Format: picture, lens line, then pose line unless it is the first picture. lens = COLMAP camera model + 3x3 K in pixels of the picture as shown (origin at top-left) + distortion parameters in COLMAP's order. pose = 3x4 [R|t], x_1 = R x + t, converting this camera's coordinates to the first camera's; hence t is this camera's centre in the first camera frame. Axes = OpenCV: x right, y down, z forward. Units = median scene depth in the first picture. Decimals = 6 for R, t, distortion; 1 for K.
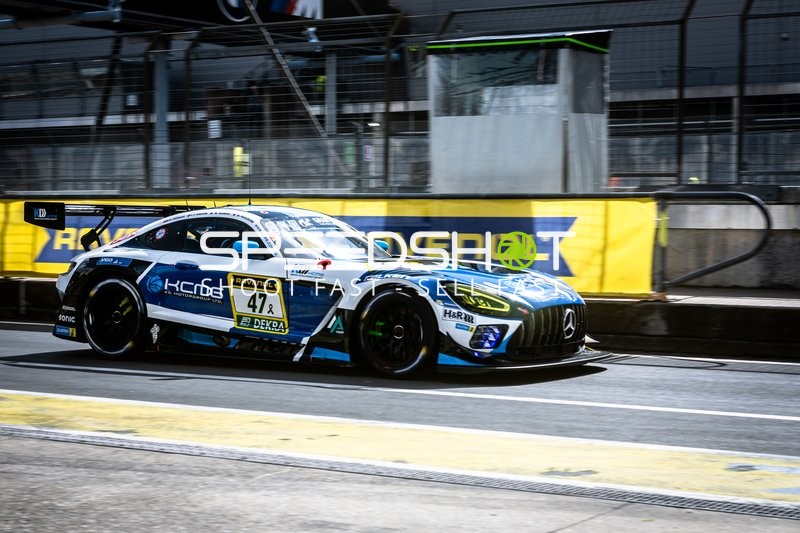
lens RADIAL K [[1625.6, 0, 424.1], [0, 1625.6, 237.9], [0, 0, 1]] dist [0.050810, 0.000000]
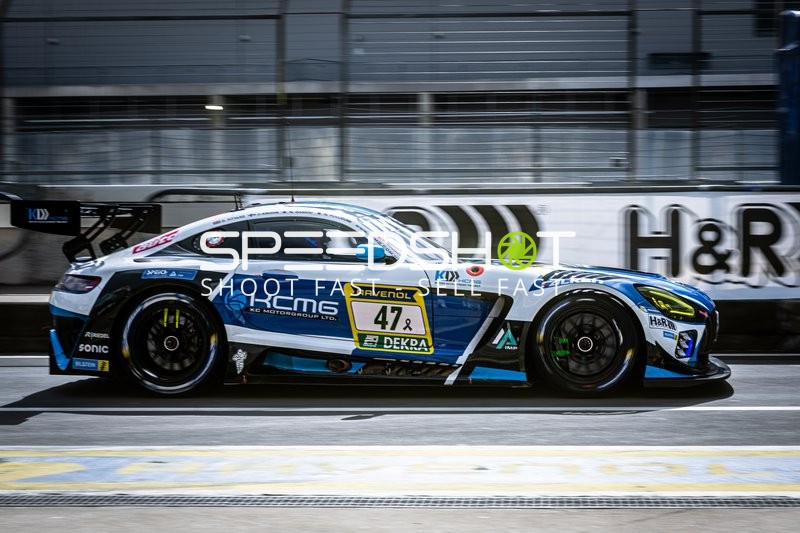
lens RADIAL K [[1553.0, 0, 398.5], [0, 1553.0, 262.6], [0, 0, 1]] dist [-0.033382, 0.000000]
pose [[0.871785, -0.024643, 0.489268, -0.484259], [0.016510, 0.999645, 0.020931, -0.005039], [-0.489610, -0.010170, 0.871882, 0.301839]]
